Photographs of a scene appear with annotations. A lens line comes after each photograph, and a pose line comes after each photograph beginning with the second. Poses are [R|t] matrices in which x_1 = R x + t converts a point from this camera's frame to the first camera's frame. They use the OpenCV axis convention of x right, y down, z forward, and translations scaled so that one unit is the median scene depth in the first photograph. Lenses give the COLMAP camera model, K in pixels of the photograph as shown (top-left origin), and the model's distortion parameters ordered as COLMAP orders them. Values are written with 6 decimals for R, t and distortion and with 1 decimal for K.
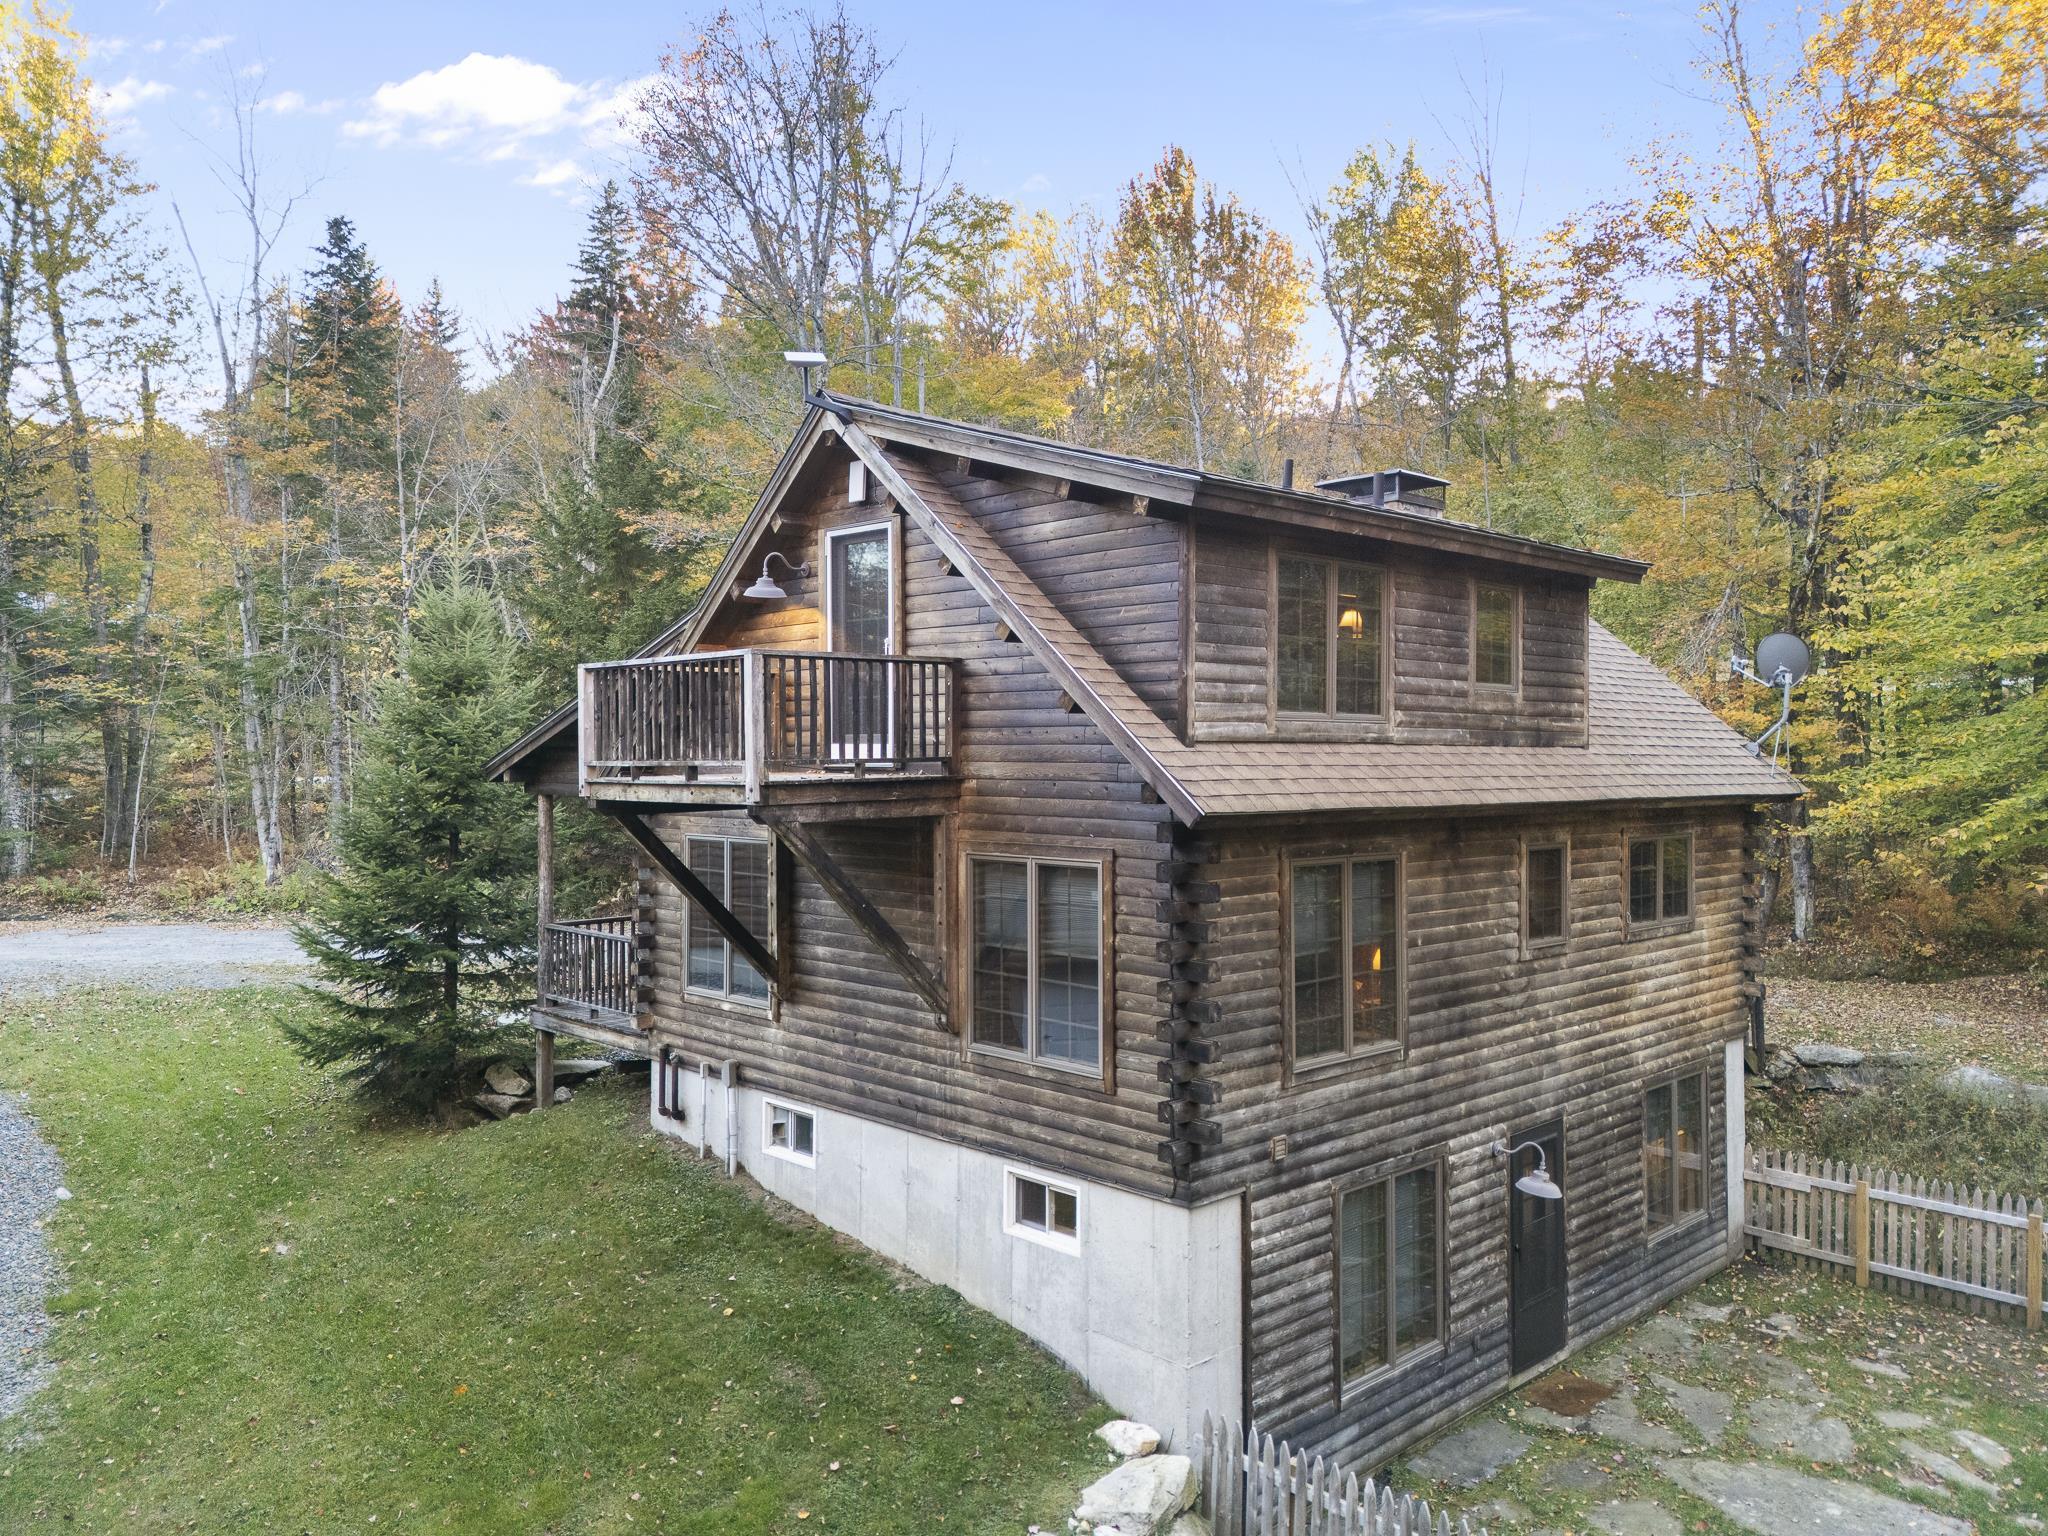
lens RADIAL K [[1499.9, 0, 1018.8], [0, 1499.9, 759.6], [0, 0, 1]] dist [0.078748, -0.065502]
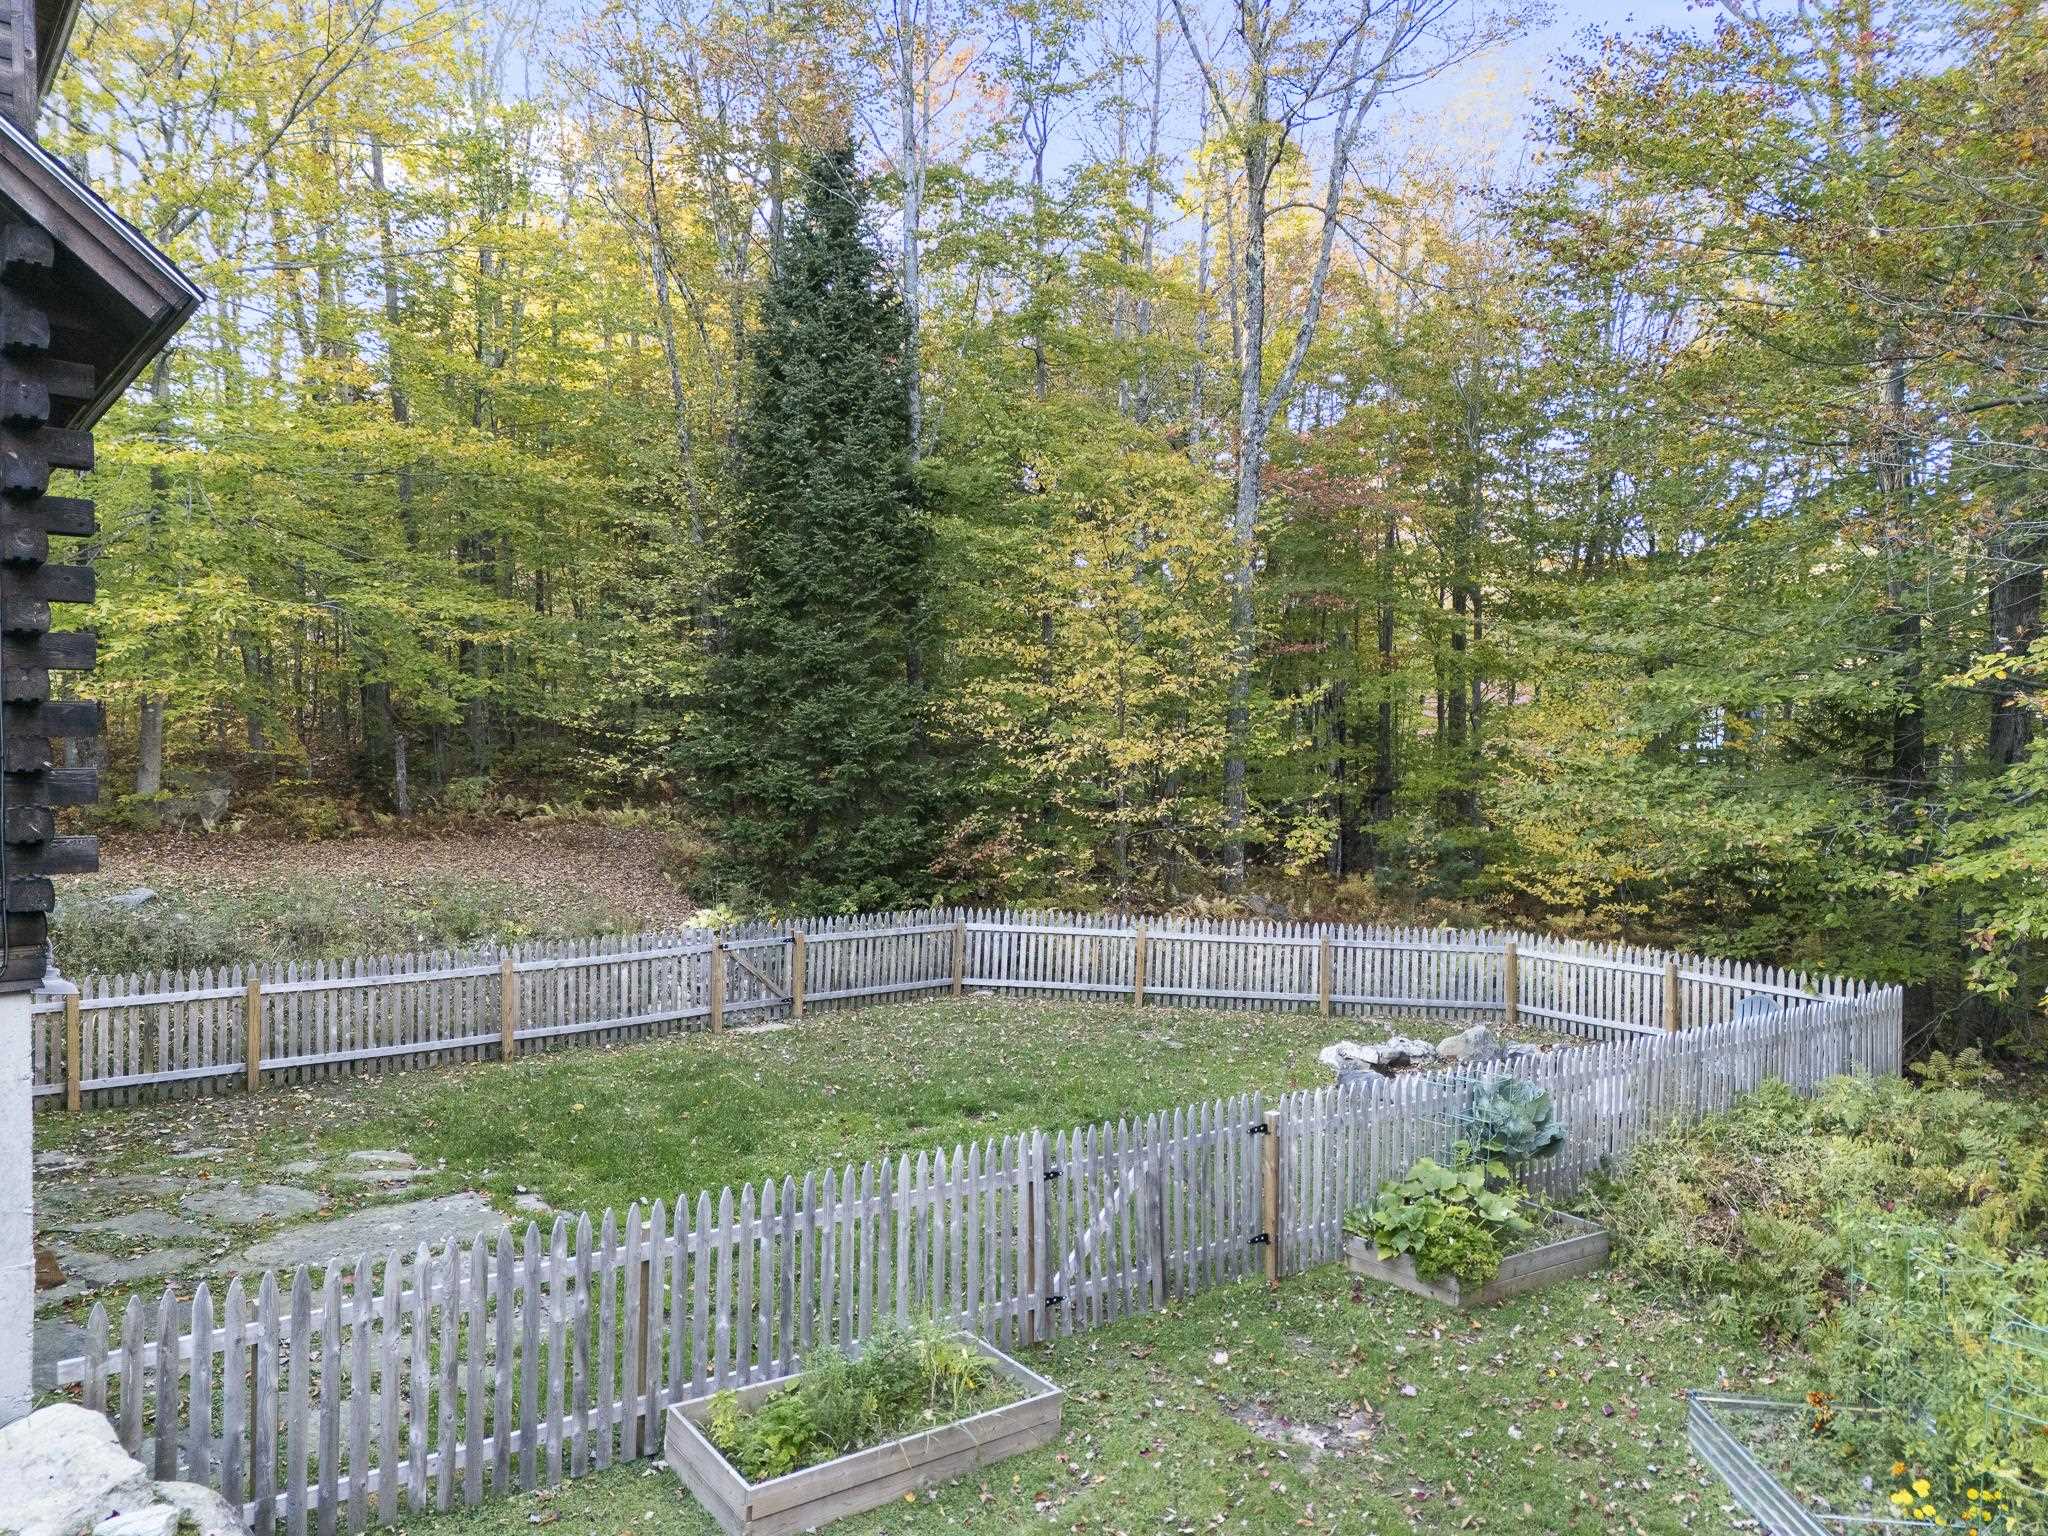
lens RADIAL K [[1499.9, 0, 1026.7], [0, 1499.9, 765.8], [0, 0, 1]] dist [0.078748, -0.065502]
pose [[0.087422, -0.011269, 0.996108, -0.356951], [0.004915, 0.999929, 0.010881, 0.175453], [-0.996159, 0.003945, 0.087471, 0.477653]]
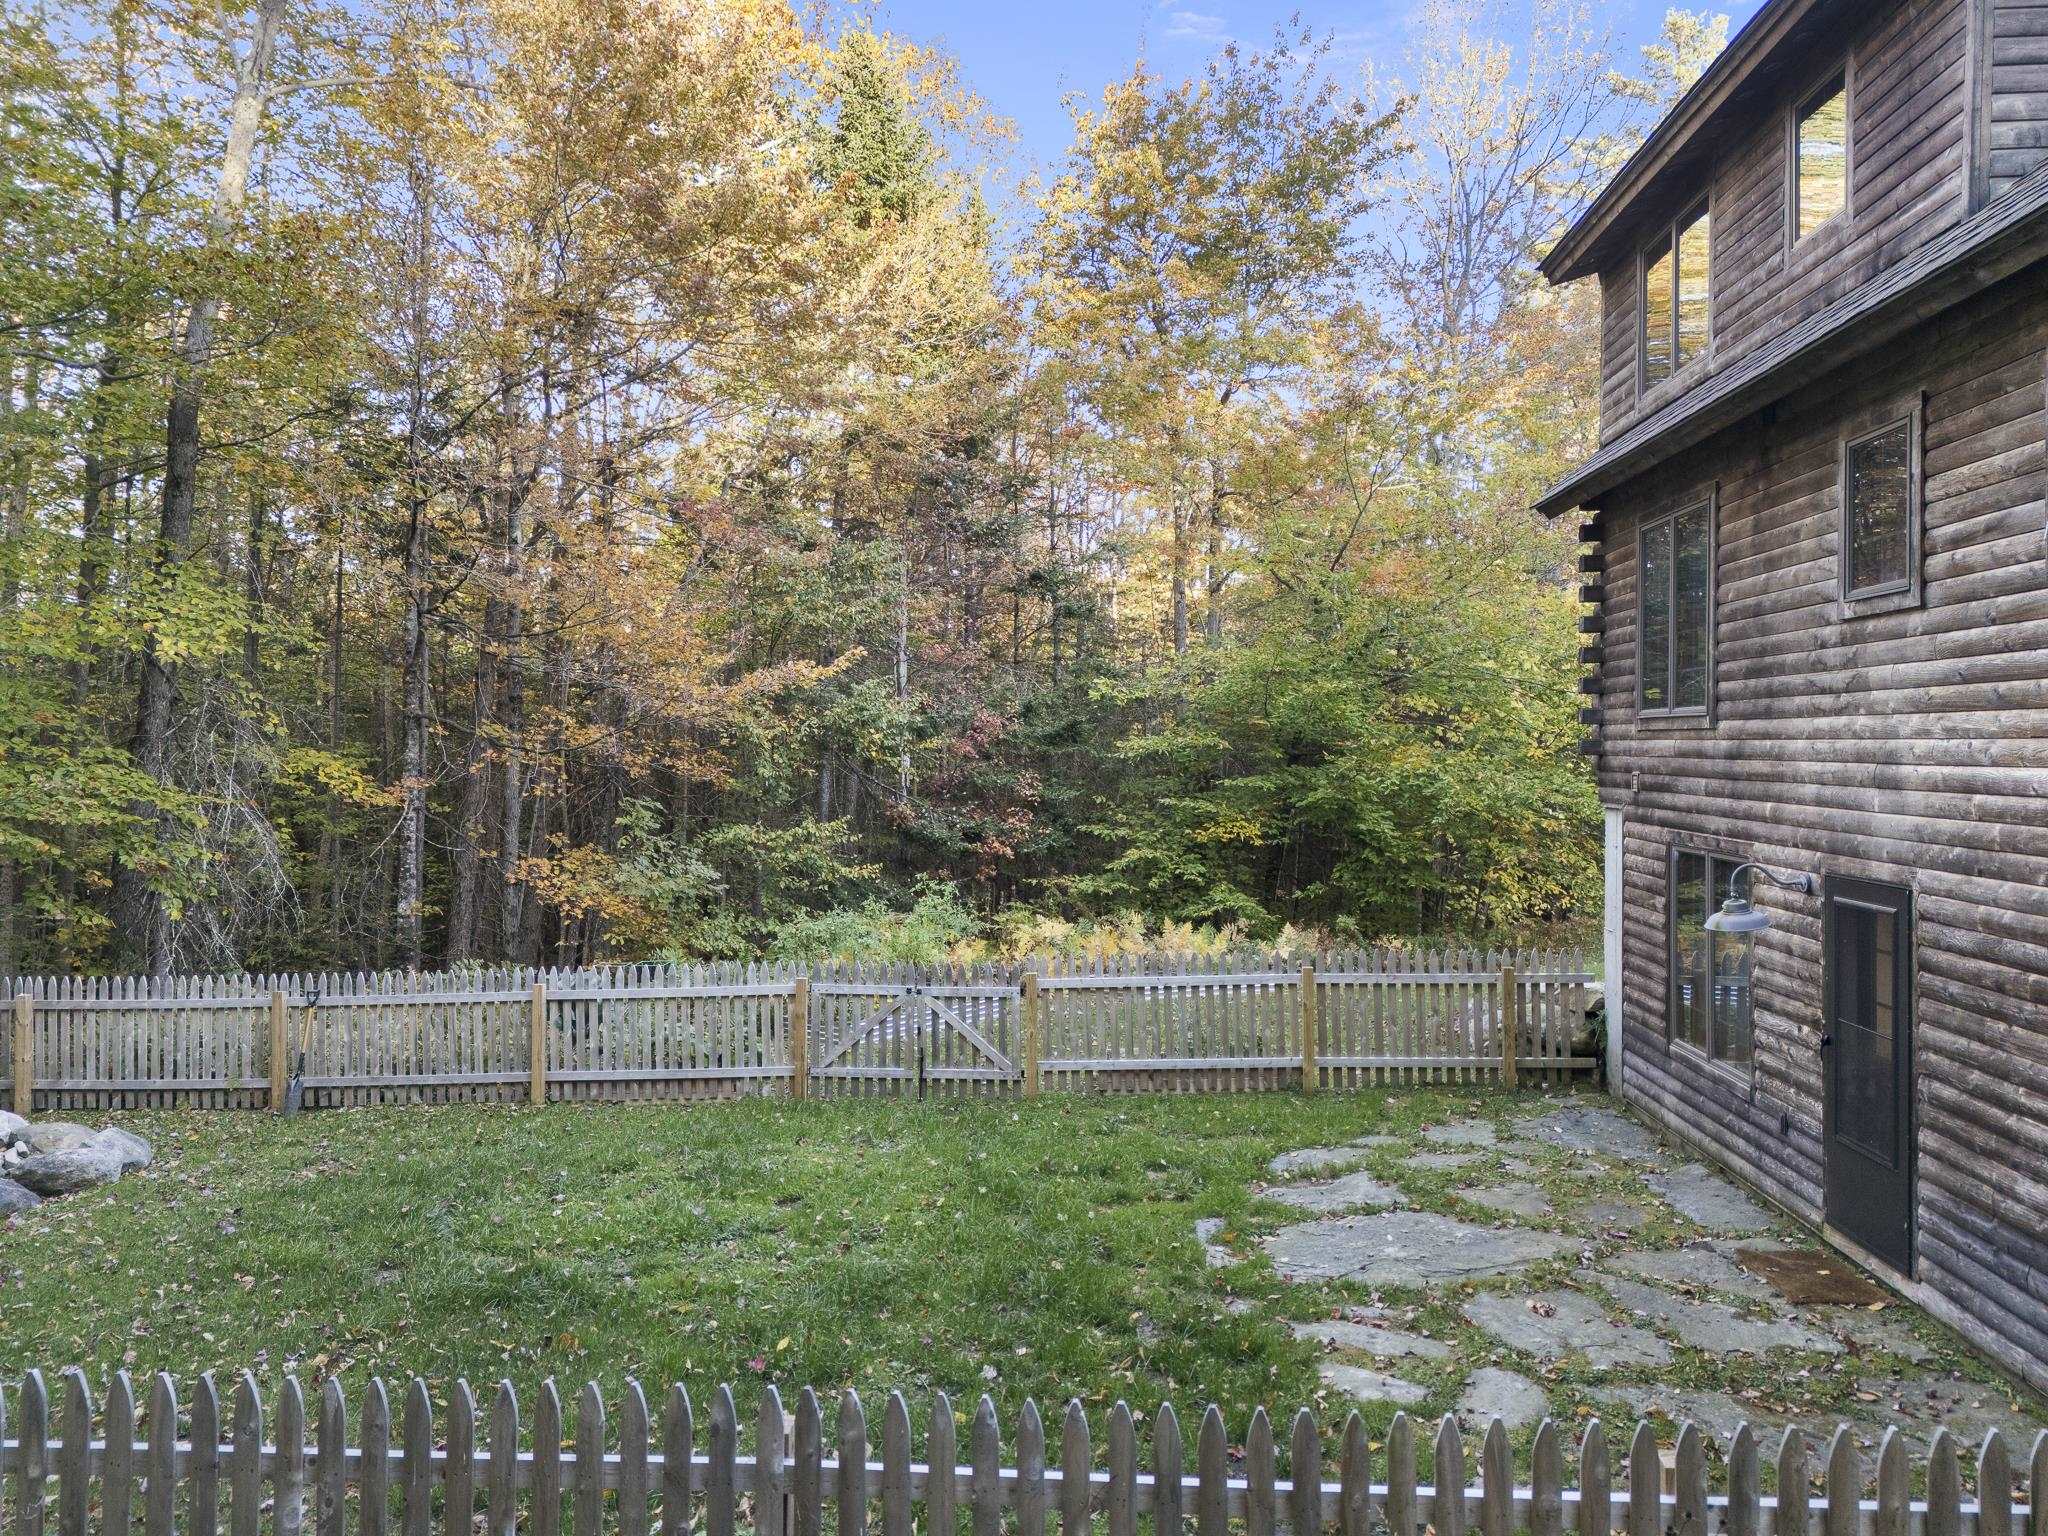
lens RADIAL K [[1499.9, 0, 1015.2], [0, 1499.9, 781.8], [0, 0, 1]] dist [0.078748, -0.065502]
pose [[-0.745726, 0.015086, -0.666082, 1.122421], [-0.002025, 0.999688, 0.024908, 0.200889], [0.666250, 0.019924, -0.745462, 1.348819]]
